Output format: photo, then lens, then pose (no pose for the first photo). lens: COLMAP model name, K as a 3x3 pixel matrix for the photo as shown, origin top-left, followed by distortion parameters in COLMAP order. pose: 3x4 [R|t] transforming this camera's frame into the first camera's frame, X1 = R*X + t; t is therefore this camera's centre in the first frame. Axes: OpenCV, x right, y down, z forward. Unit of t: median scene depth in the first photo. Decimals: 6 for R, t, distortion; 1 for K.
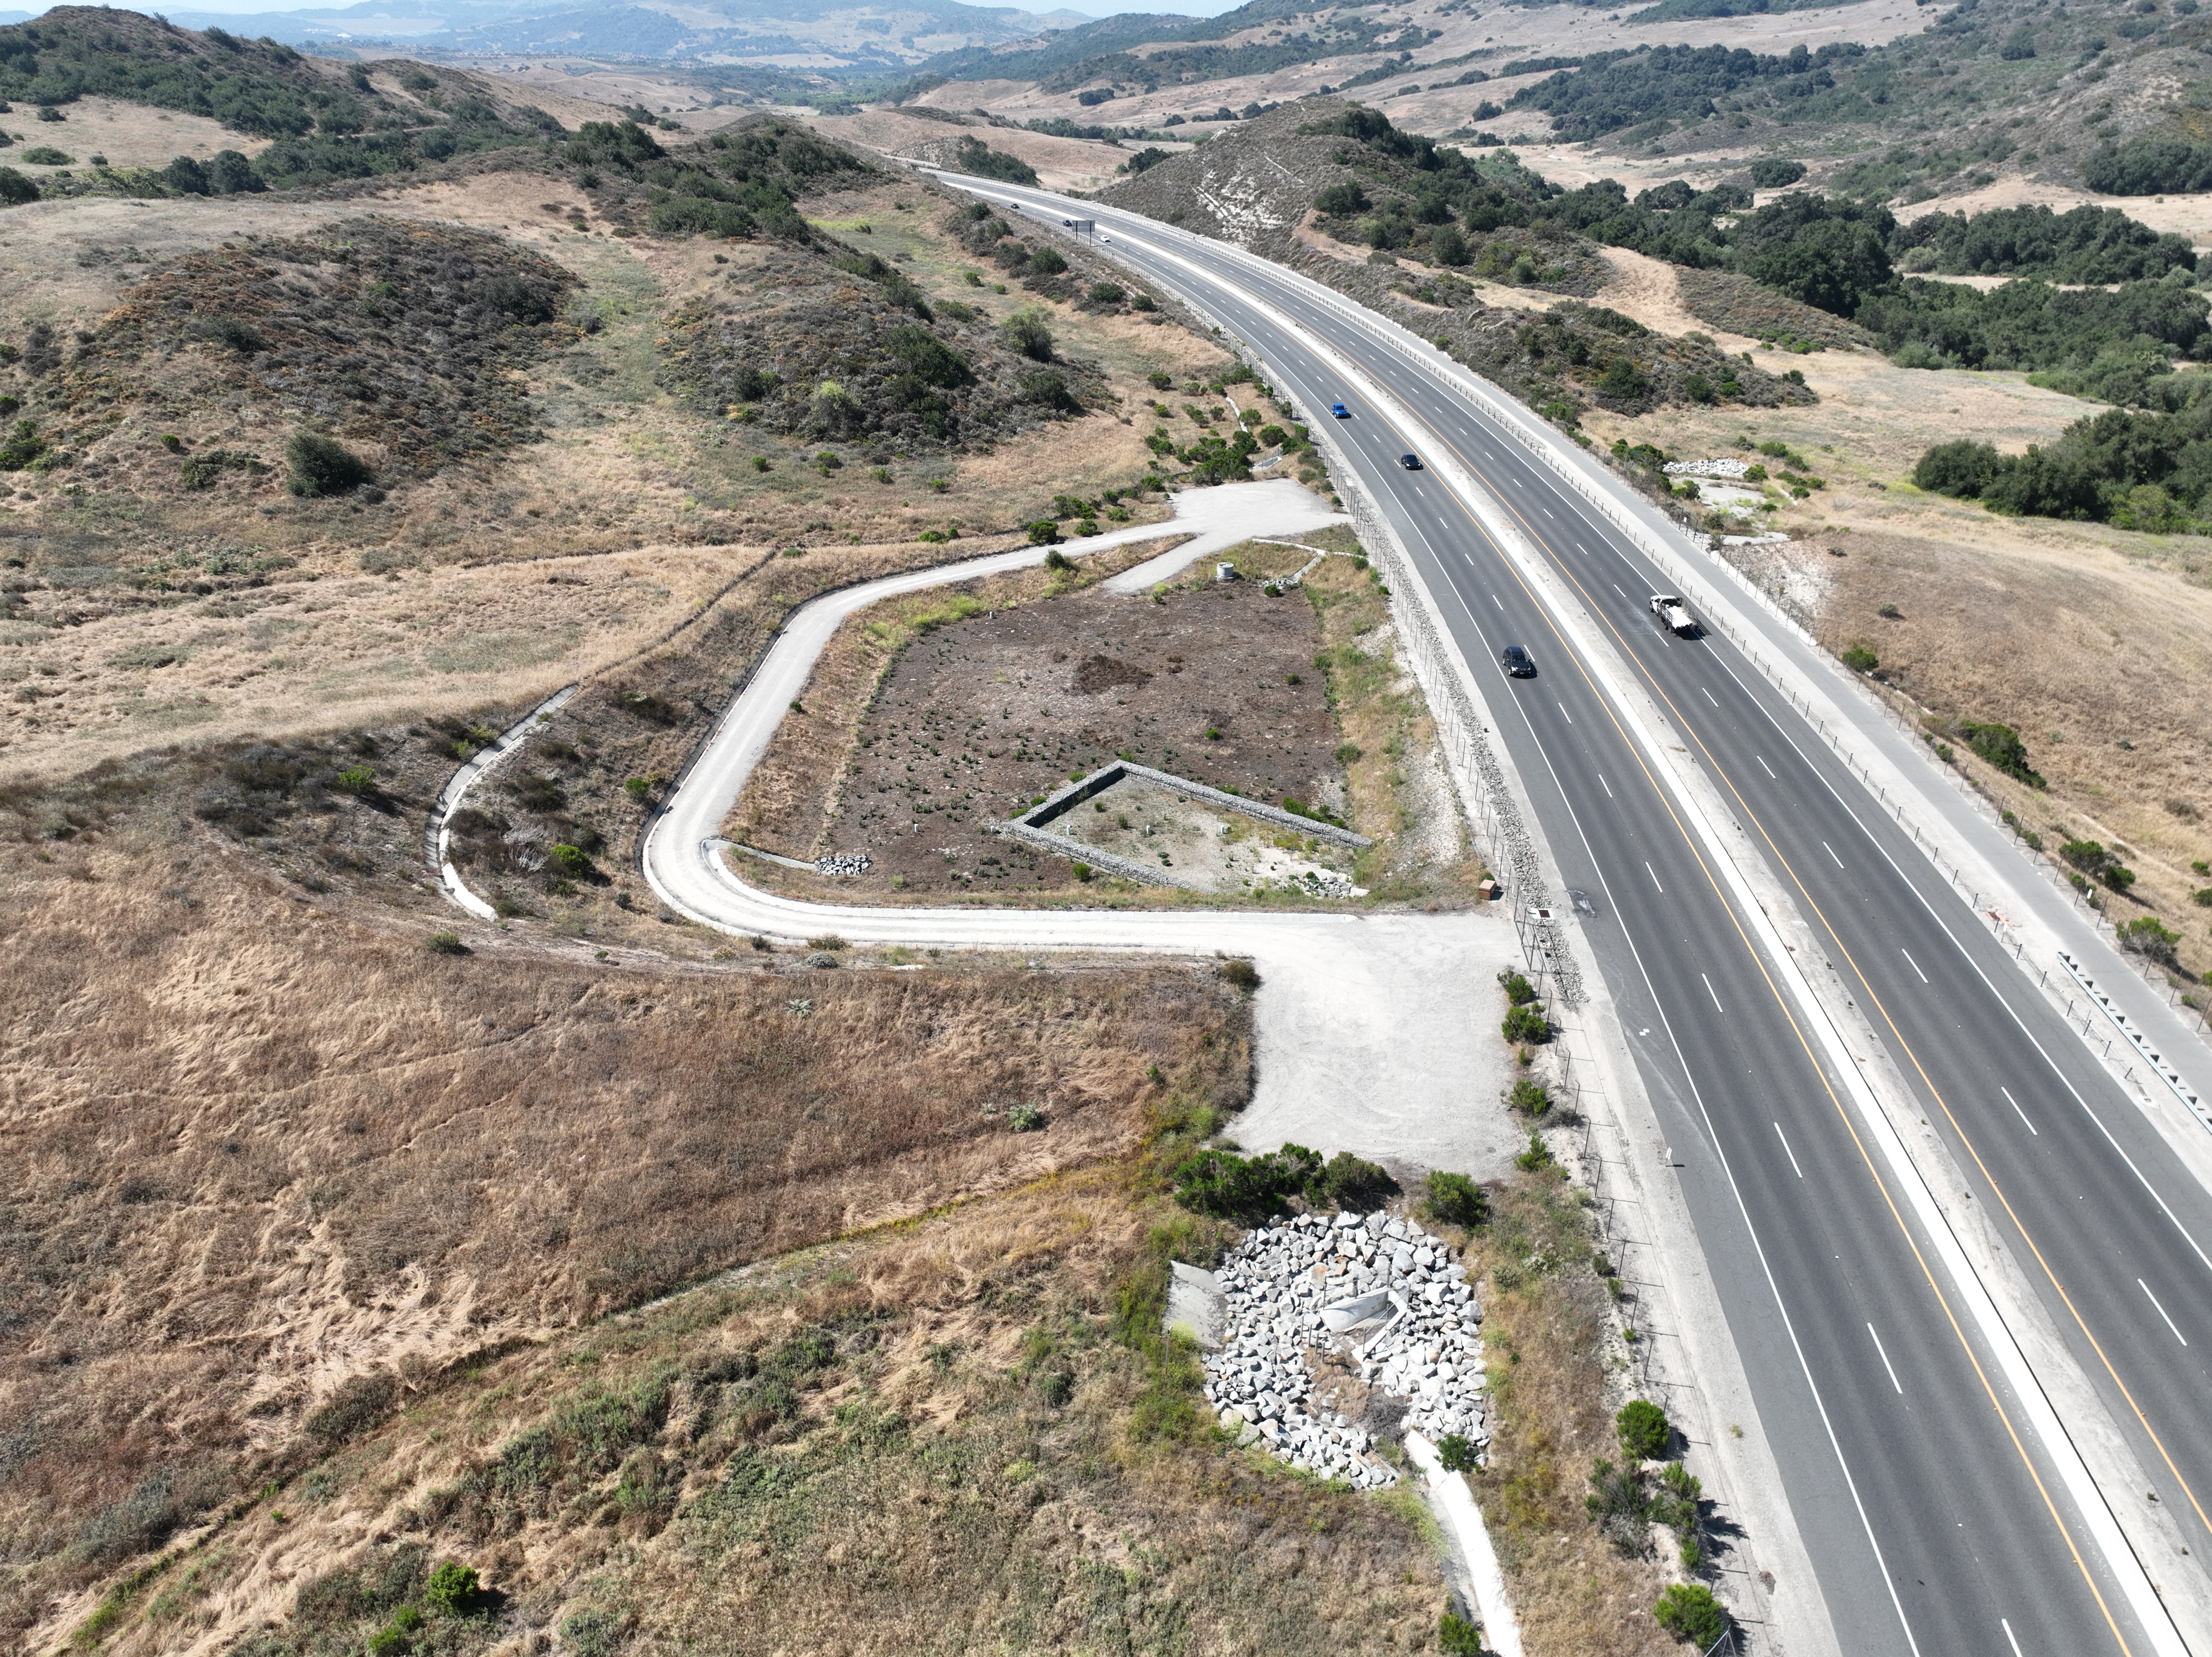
lens RADIAL K [[1554.3, 0, 1108.9], [0, 1554.3, 822.3], [0, 0, 1]] dist [-0.002889, 0.015548]
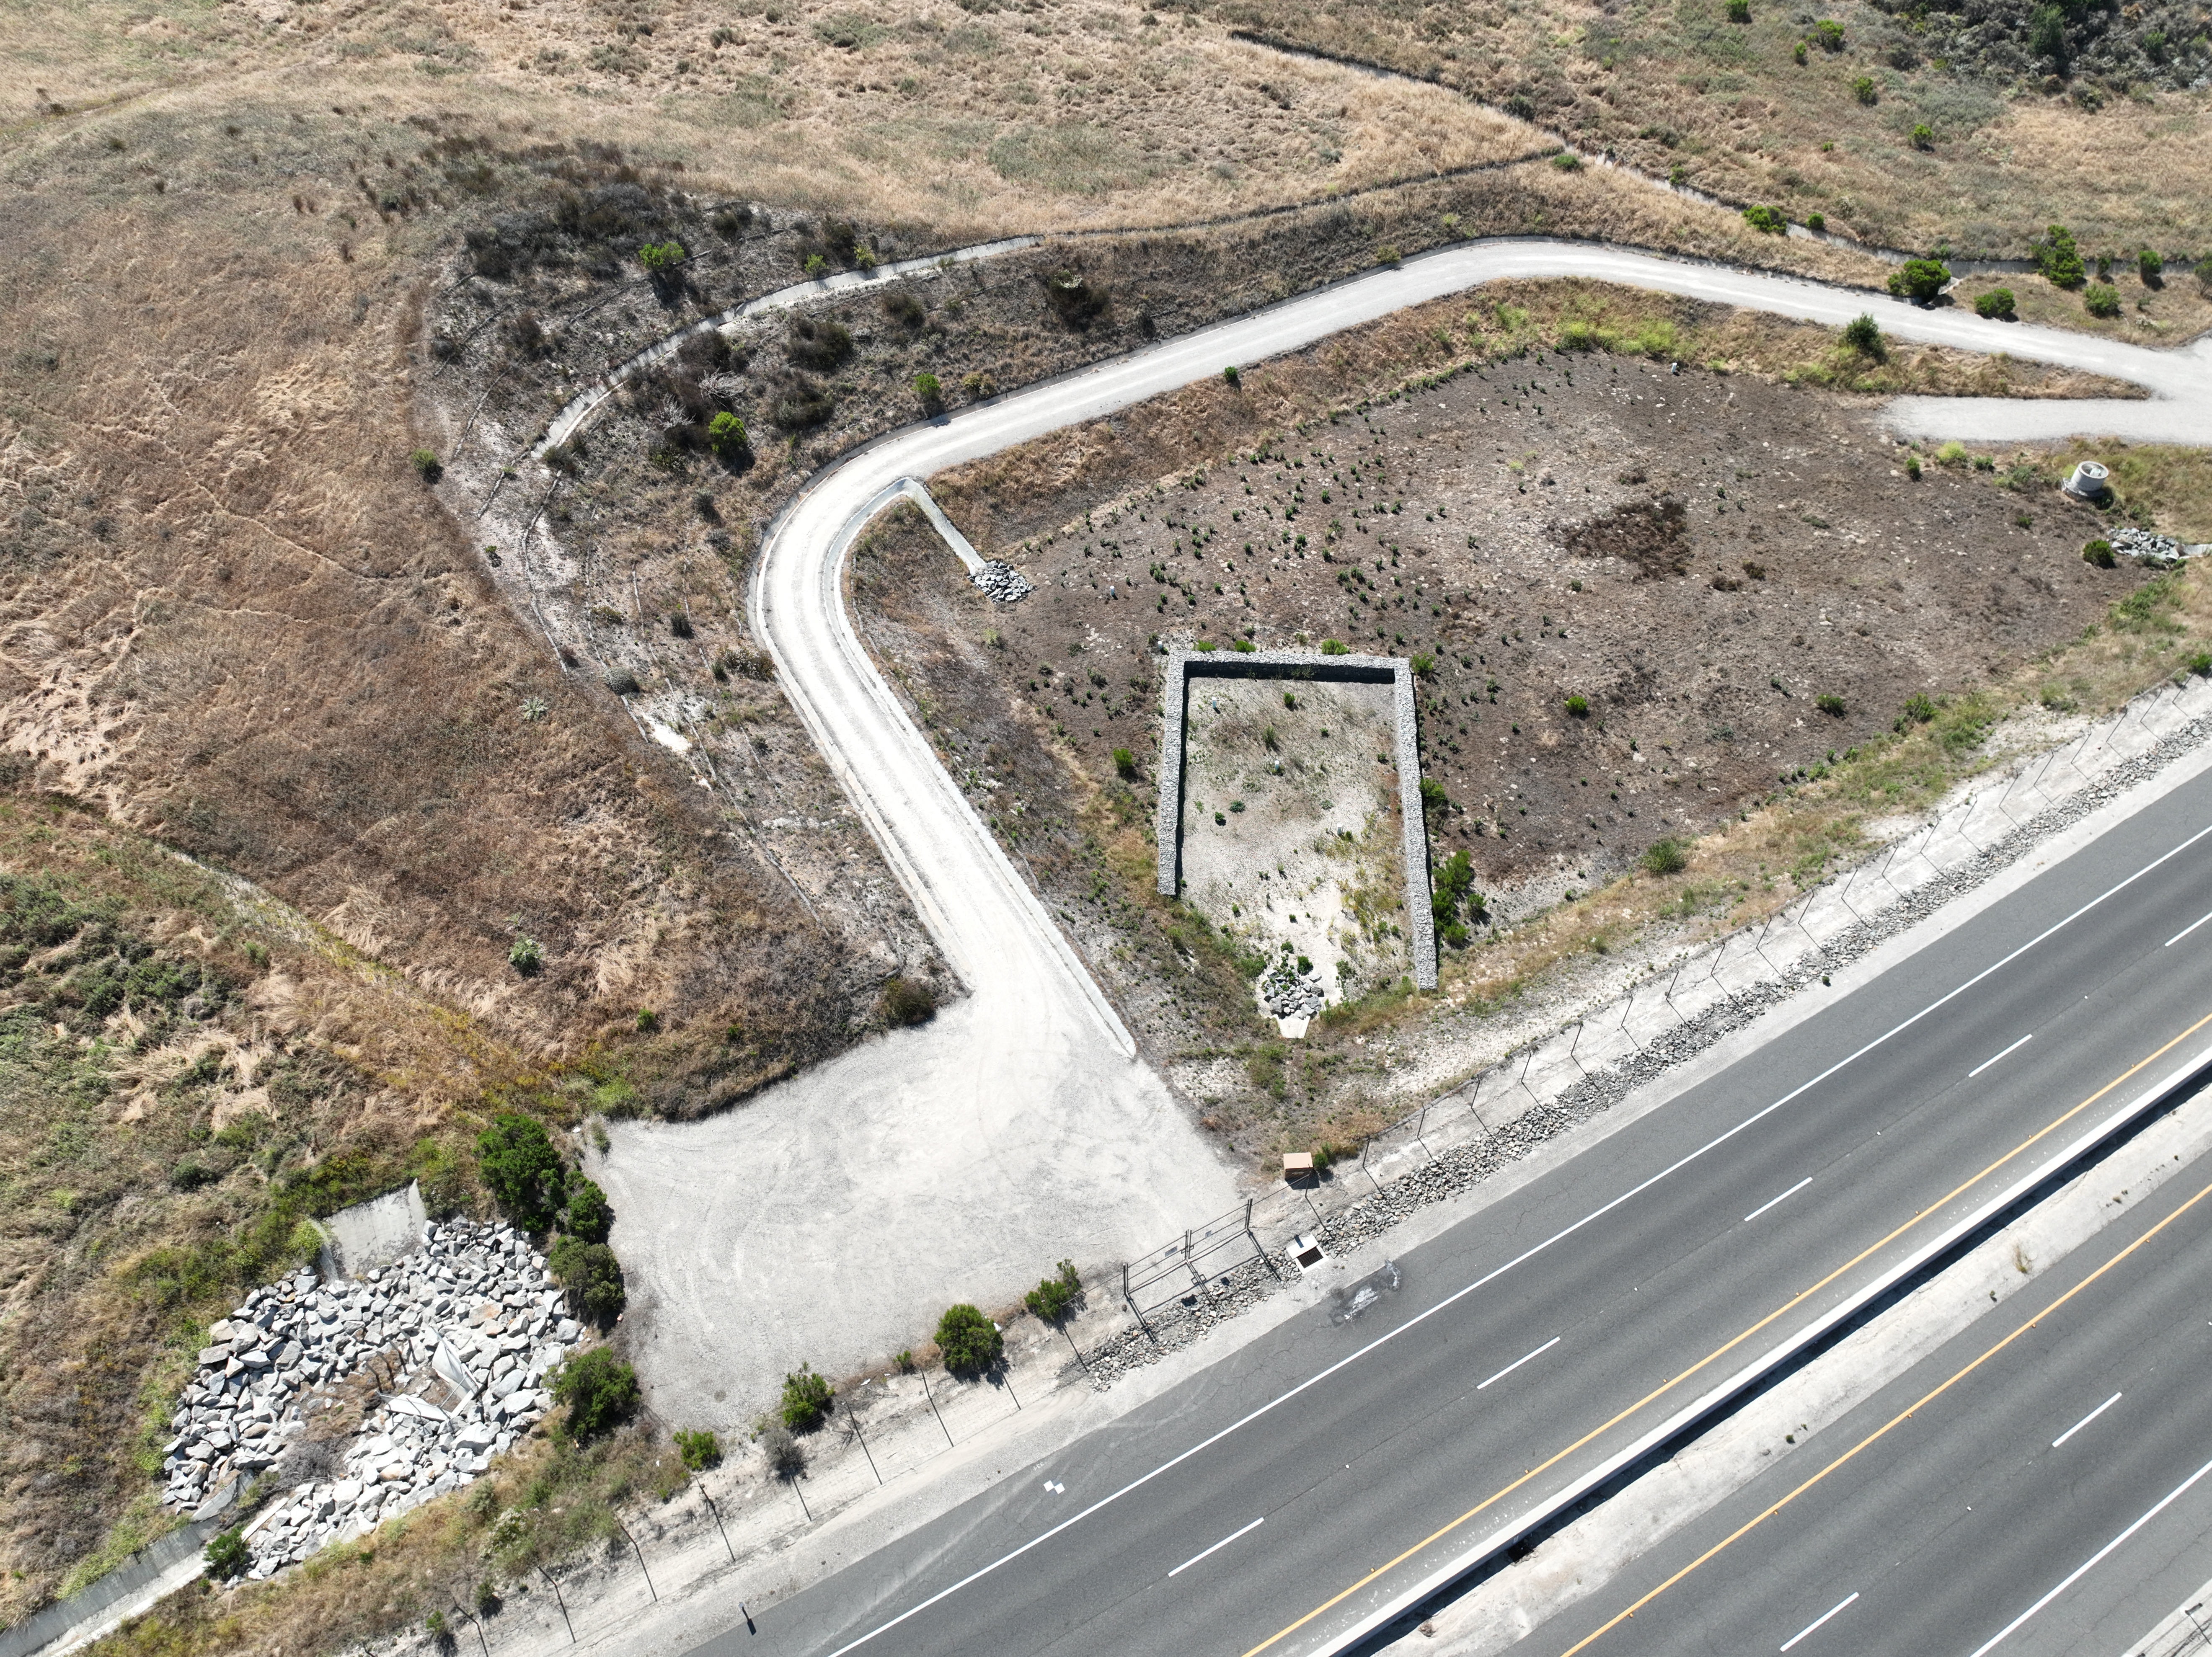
lens RADIAL K [[1554.3, 0, 1108.9], [0, 1554.3, 822.3], [0, 0, 1]] dist [-0.002889, 0.015548]
pose [[0.546865, 0.635366, -0.545206, 0.542818], [-0.378325, 0.768466, 0.516071, -0.440277], [0.746866, -0.075956, 0.660622, 0.602535]]
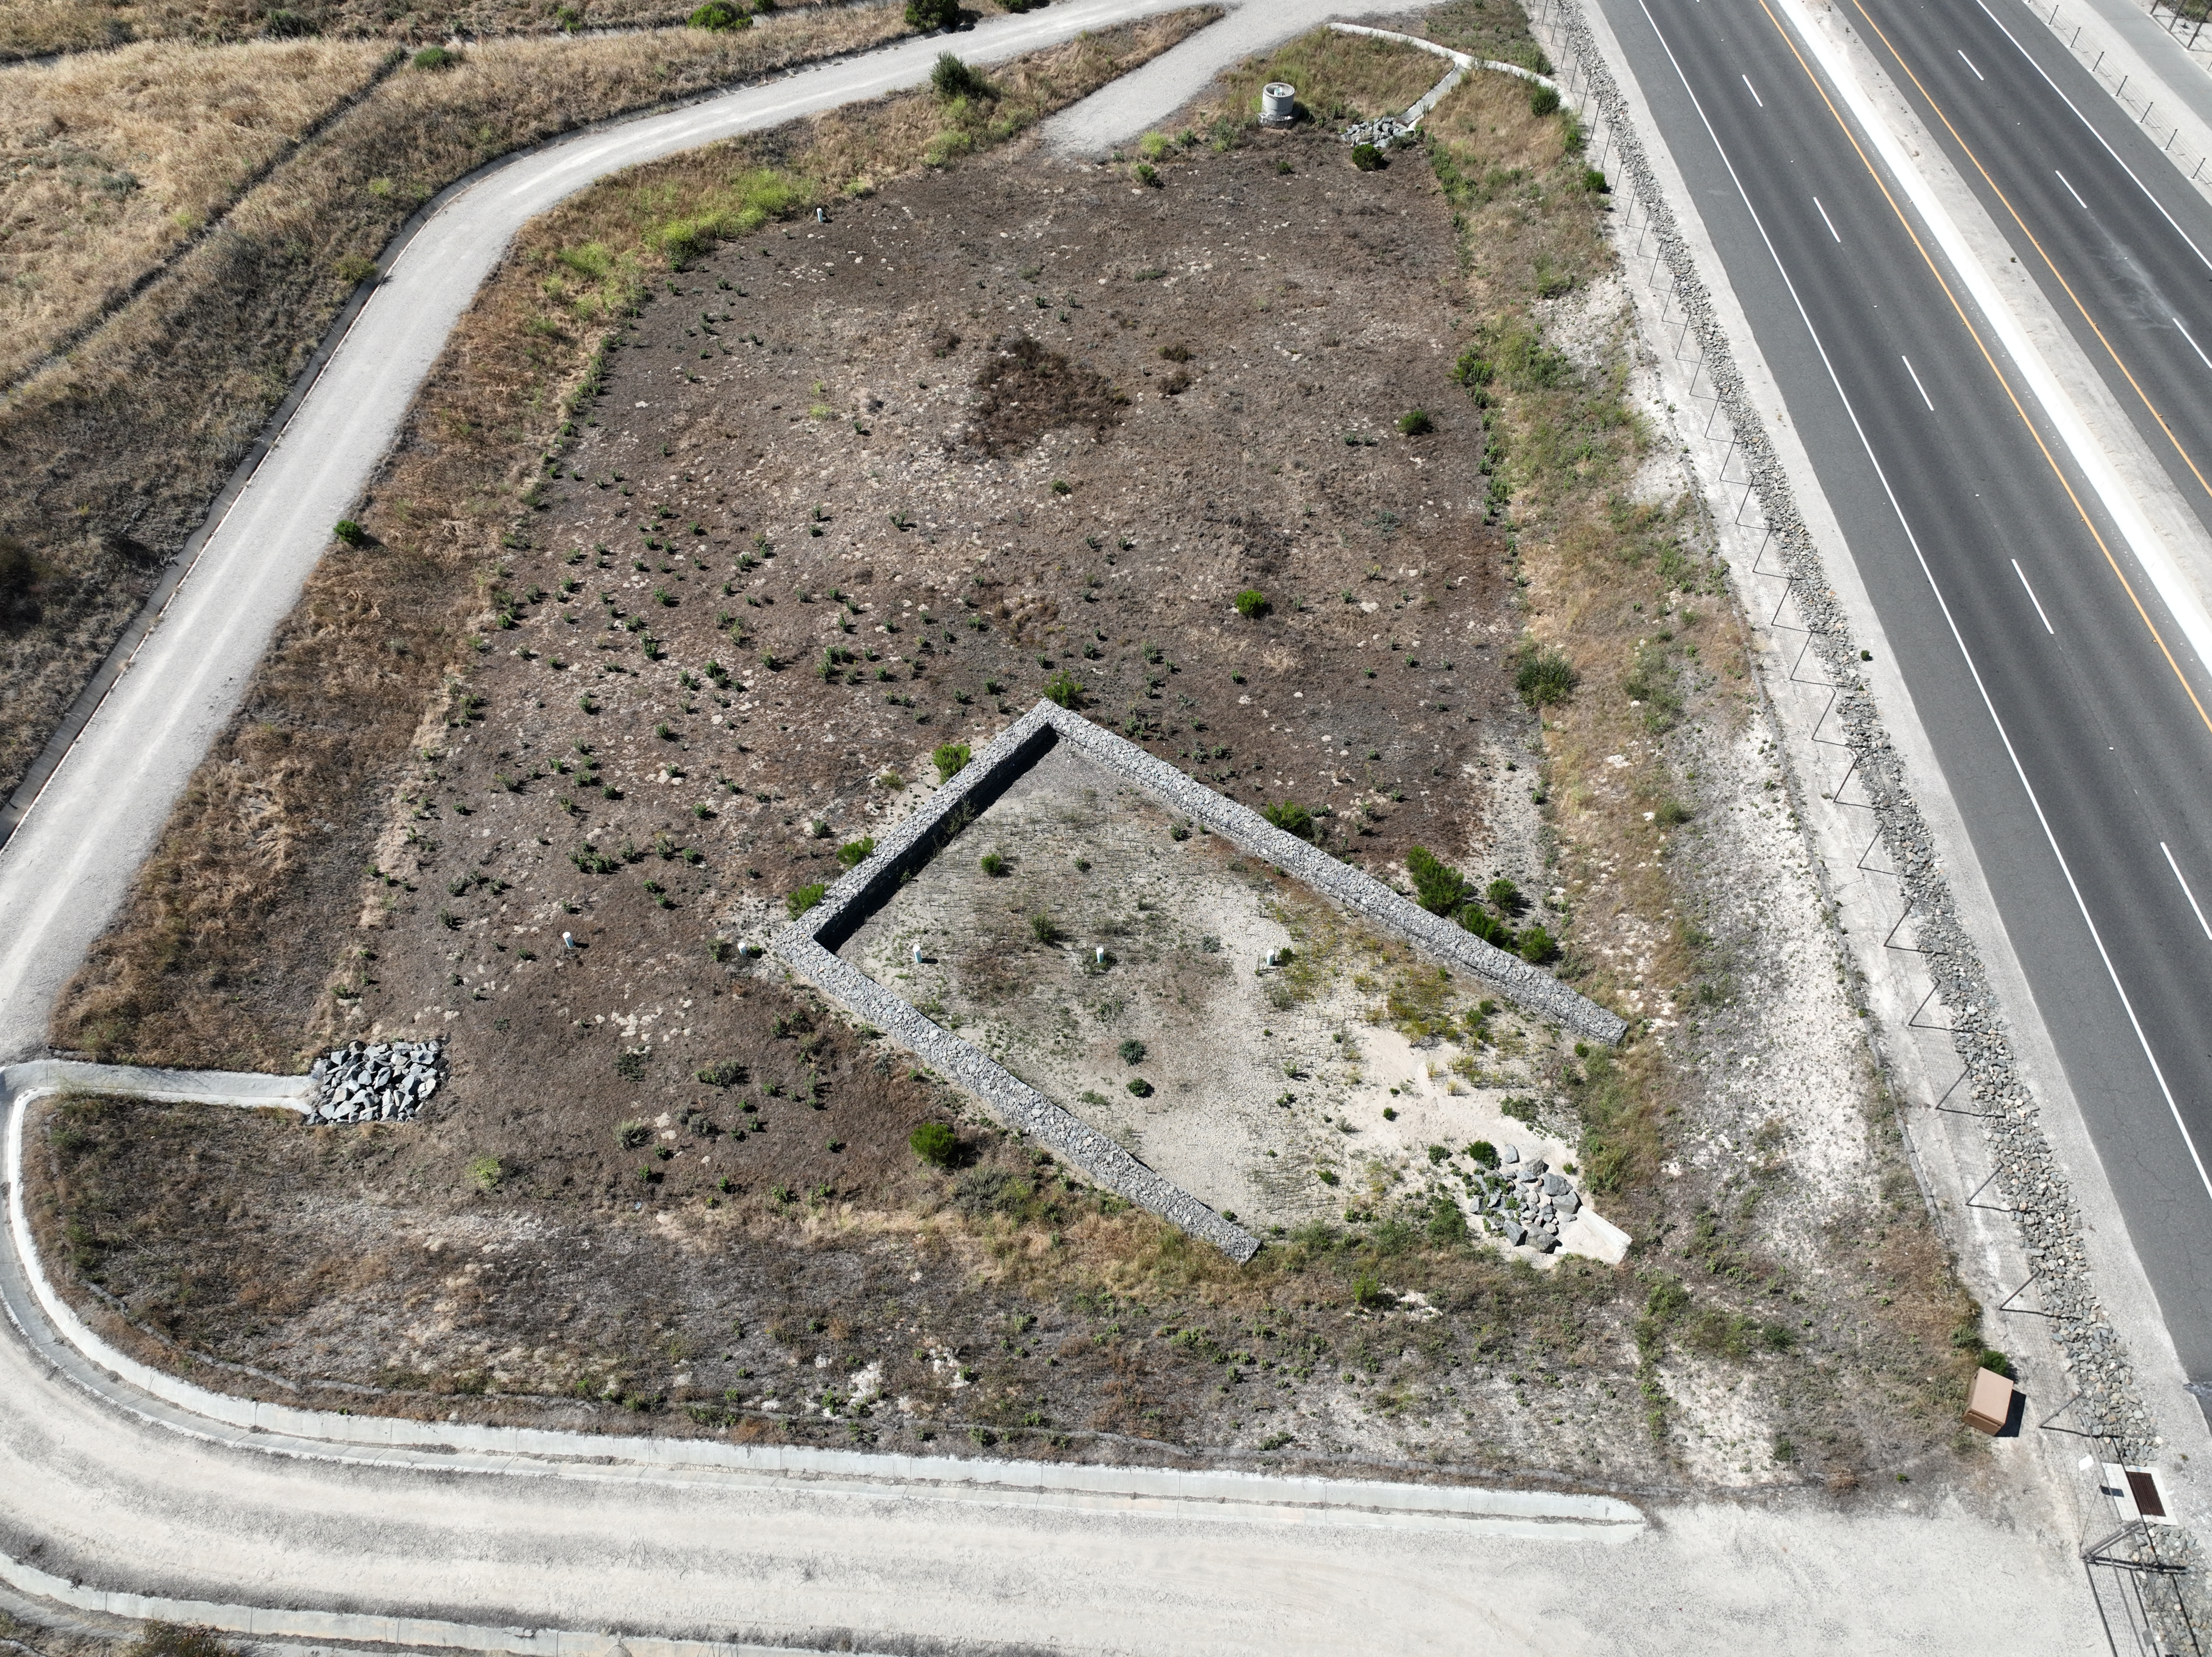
lens RADIAL K [[1531.6, 0, 1106.0], [0, 1531.6, 828.5], [0, 0, 1]] dist [0.001478, 0.005207]
pose [[0.999908, 0.011774, 0.006693, 0.031667], [-0.013443, 0.922797, 0.385053, -0.260150], [-0.001642, -0.385108, 0.922870, 0.831386]]
